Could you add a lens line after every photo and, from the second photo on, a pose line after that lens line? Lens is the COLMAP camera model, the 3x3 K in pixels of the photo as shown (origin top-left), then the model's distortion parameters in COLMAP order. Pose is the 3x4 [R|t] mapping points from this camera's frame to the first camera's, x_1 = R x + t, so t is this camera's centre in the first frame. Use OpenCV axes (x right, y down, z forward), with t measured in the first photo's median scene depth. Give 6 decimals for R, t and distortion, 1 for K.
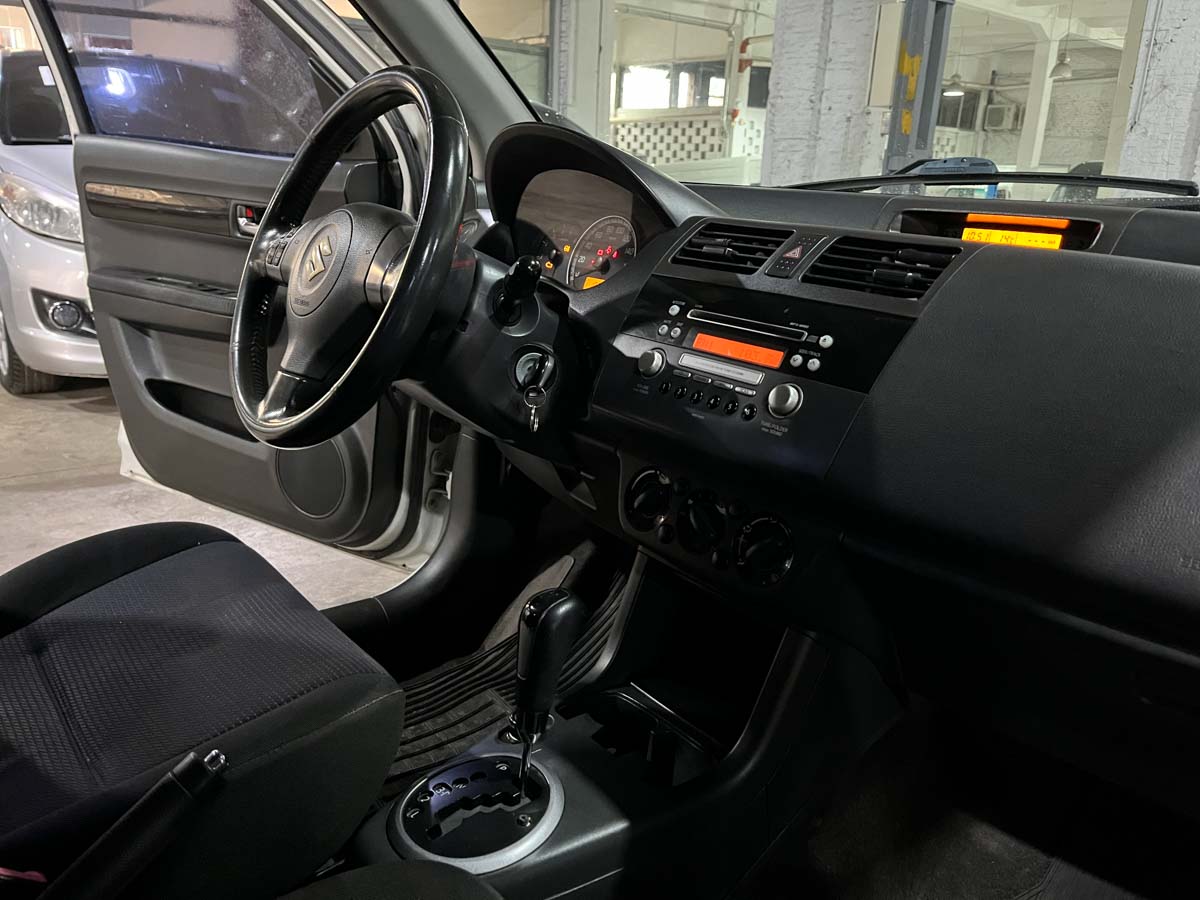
lens RADIAL K [[918.6, 0, 601.4], [0, 918.6, 462.1], [0, 0, 1]] dist [0.047766, -0.084316]
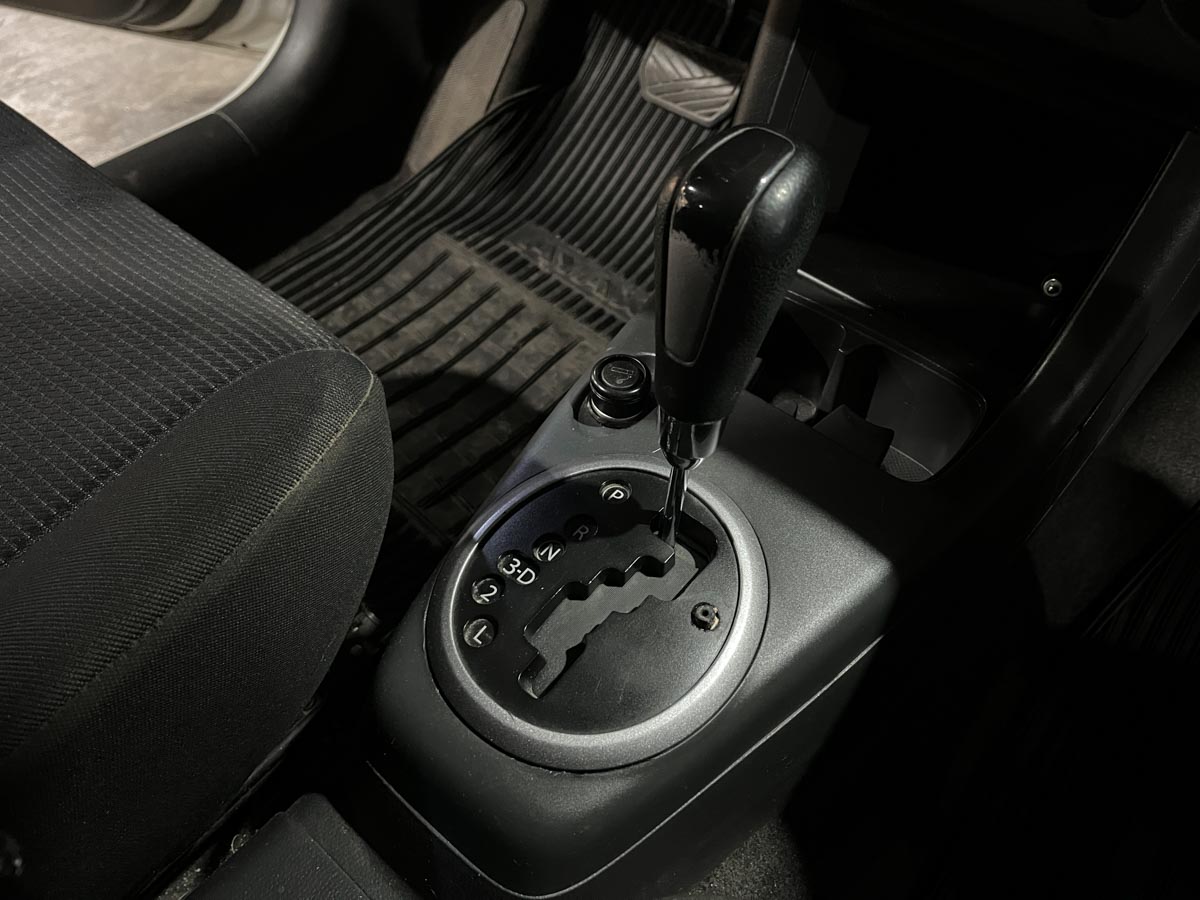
lens RADIAL K [[918.6, 0, 606.8], [0, 918.6, 453.0], [0, 0, 1]] dist [0.047766, -0.084316]
pose [[0.981830, -0.168384, 0.087497, -0.085867], [0.092902, 0.828587, 0.552099, 0.018740], [-0.165464, -0.533939, 0.829175, 0.334727]]
